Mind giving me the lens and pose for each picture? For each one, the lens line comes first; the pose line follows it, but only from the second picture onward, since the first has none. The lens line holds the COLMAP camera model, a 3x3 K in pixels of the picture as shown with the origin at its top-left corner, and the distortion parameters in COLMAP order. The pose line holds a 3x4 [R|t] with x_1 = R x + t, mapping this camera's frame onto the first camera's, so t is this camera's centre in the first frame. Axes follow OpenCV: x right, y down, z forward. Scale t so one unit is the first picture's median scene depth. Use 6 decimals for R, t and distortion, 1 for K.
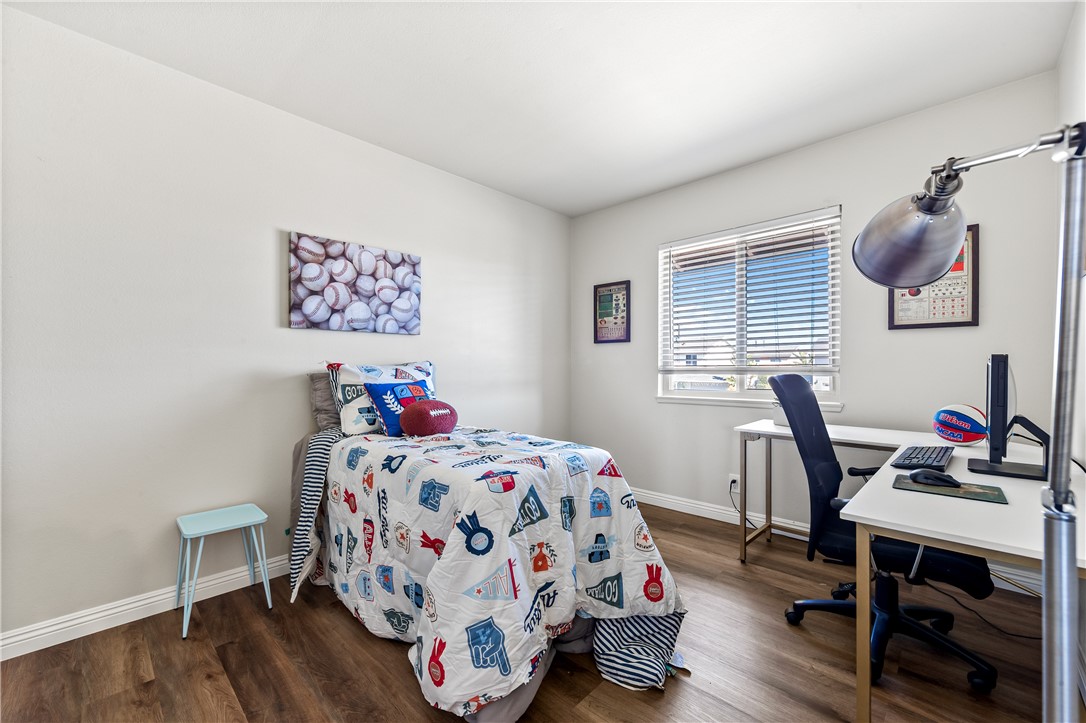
lens RADIAL K [[436.1, 0, 547.7], [0, 436.1, 365.5], [0, 0, 1]] dist [-0.000621, -0.000129]
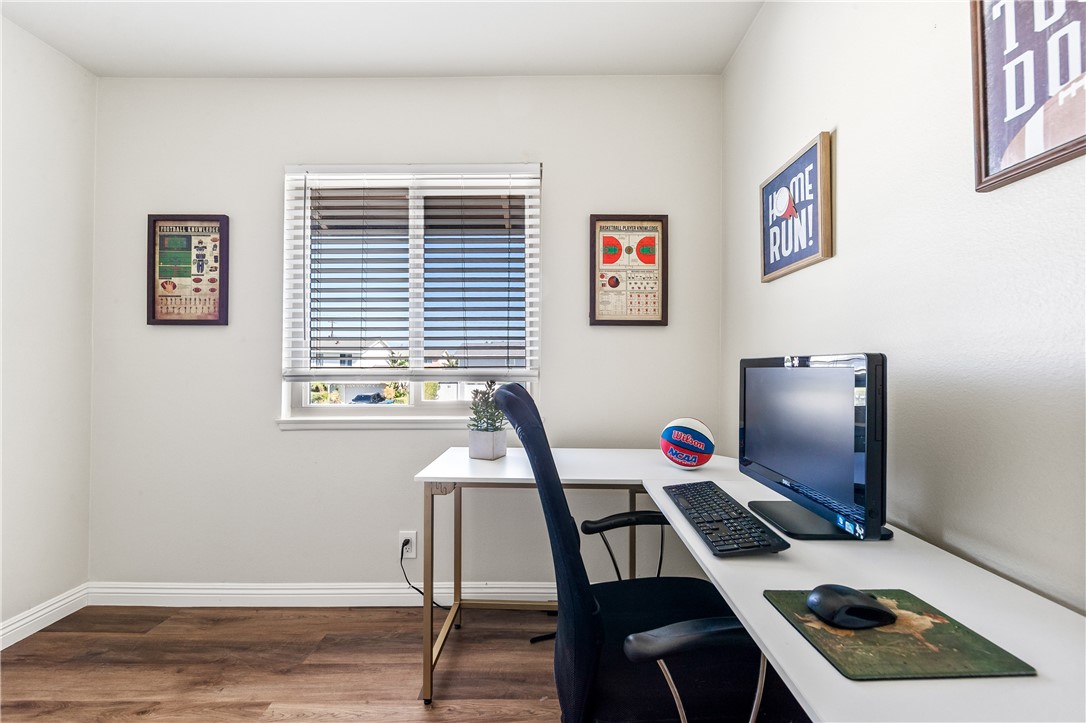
lens RADIAL K [[436.1, 0, 547.7], [0, 436.1, 365.5], [0, 0, 1]] dist [-0.000621, -0.000129]
pose [[0.733277, 0.004394, 0.679916, 0.110442], [-0.004045, 0.999990, -0.002099, -0.002484], [-0.679918, -0.001211, 0.733287, 0.308381]]
